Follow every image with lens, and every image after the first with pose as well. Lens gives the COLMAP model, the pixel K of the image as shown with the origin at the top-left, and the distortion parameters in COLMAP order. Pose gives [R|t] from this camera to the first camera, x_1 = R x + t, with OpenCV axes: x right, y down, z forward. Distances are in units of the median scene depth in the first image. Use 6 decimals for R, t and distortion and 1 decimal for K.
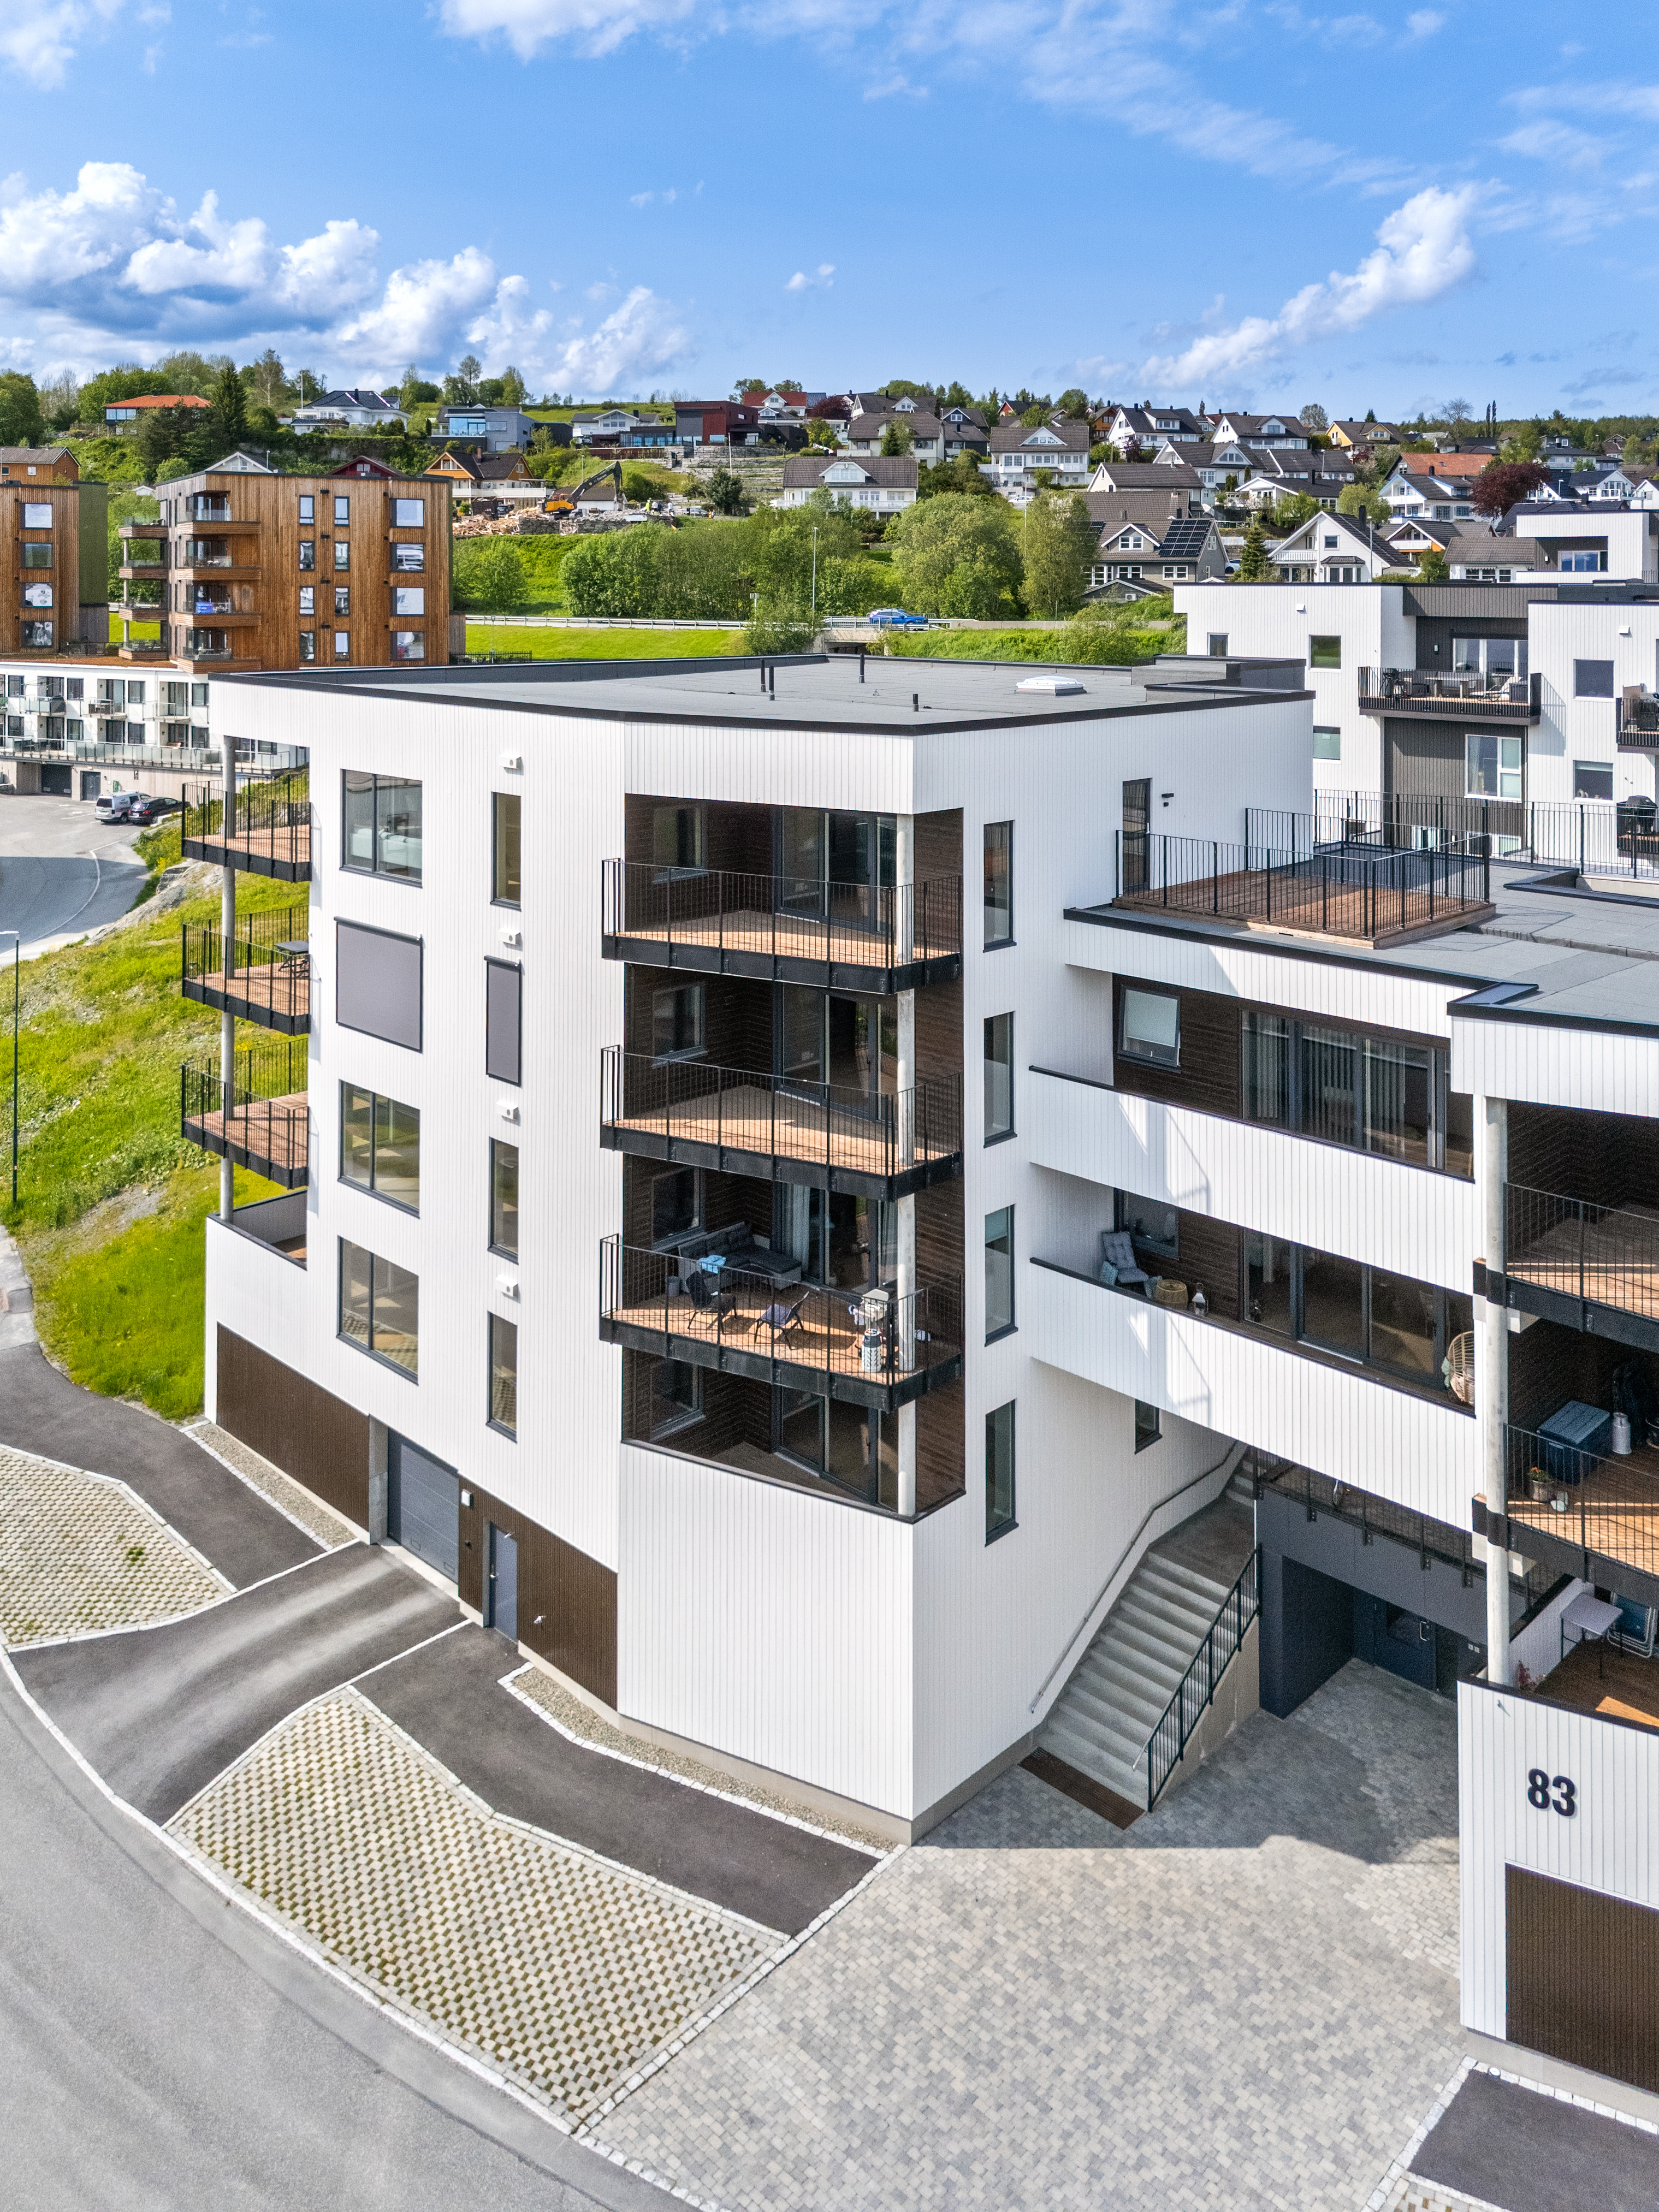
lens RADIAL K [[1659.3, 0, 829.5], [0, 1659.3, 1106.0], [0, 0, 1]] dist [-0.001838, 0.002801]
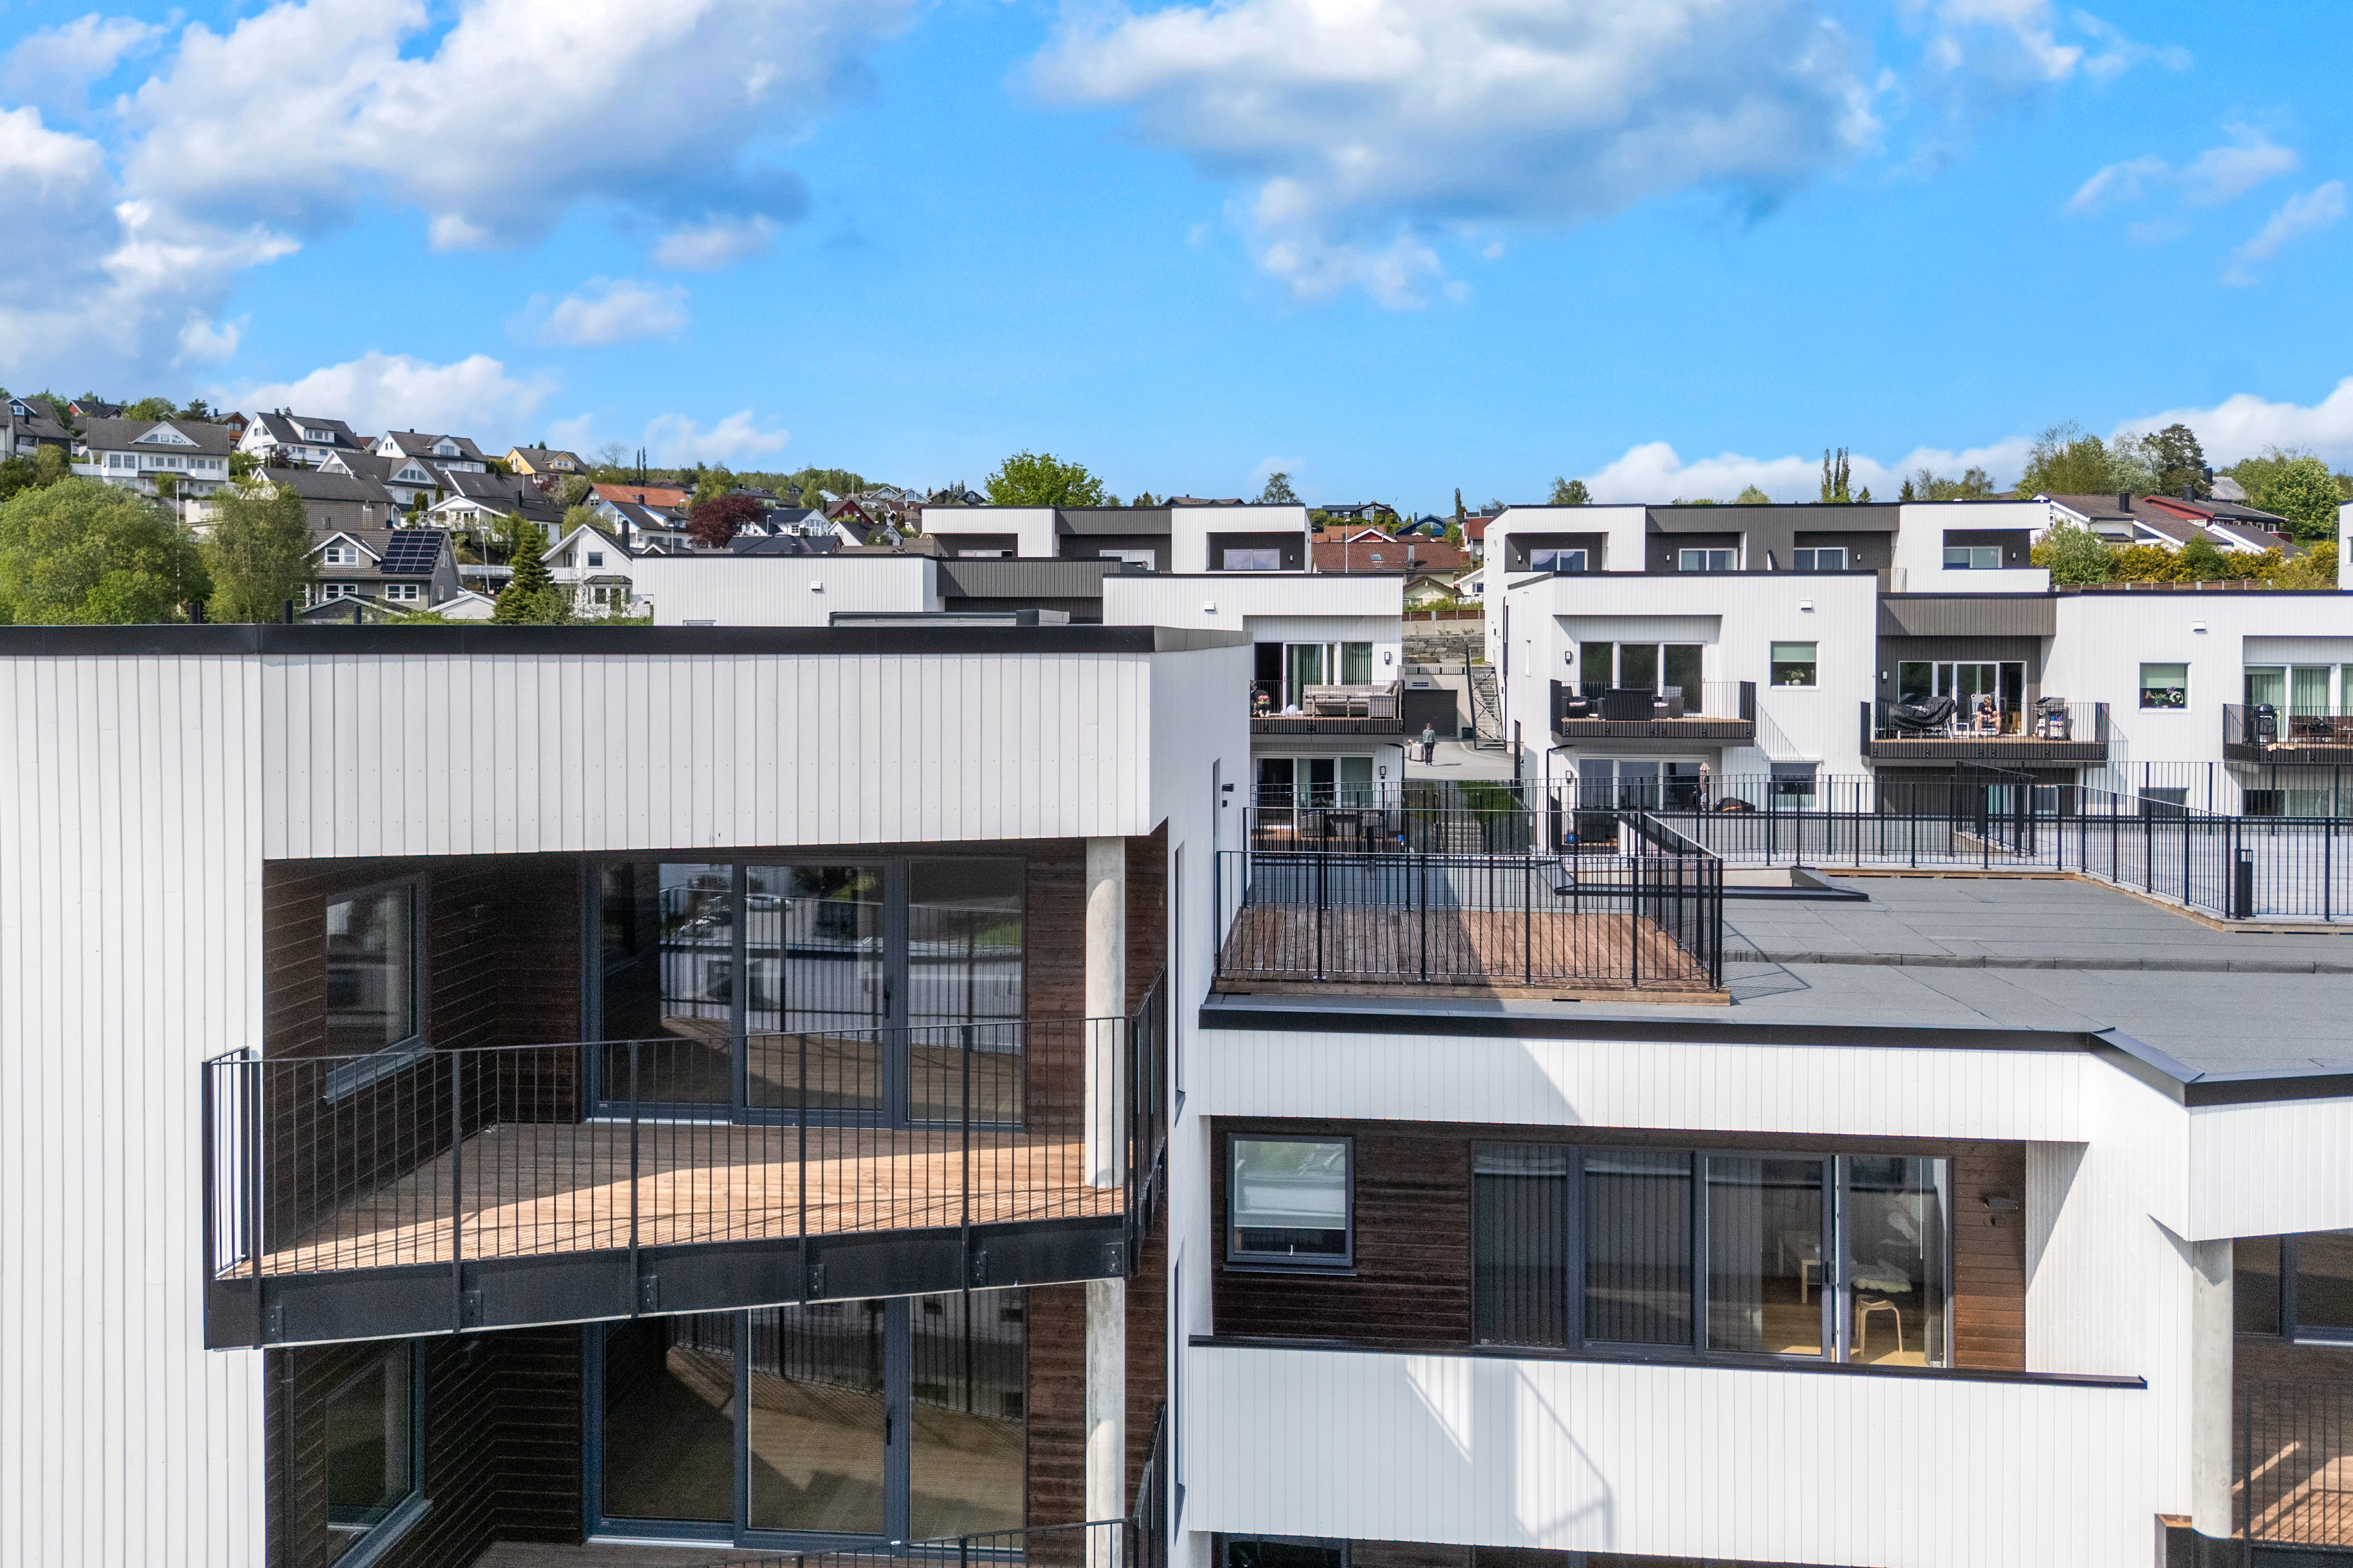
lens RADIAL K [[1748.8, 0, 1176.5], [0, 1748.8, 784.0], [0, 0, 1]] dist [0.057568, -0.056473]
pose [[0.775334, -0.059850, 0.628709, -0.037591], [0.197490, 0.968551, -0.151347, -0.019927], [-0.599879, 0.241508, 0.762770, 0.108293]]
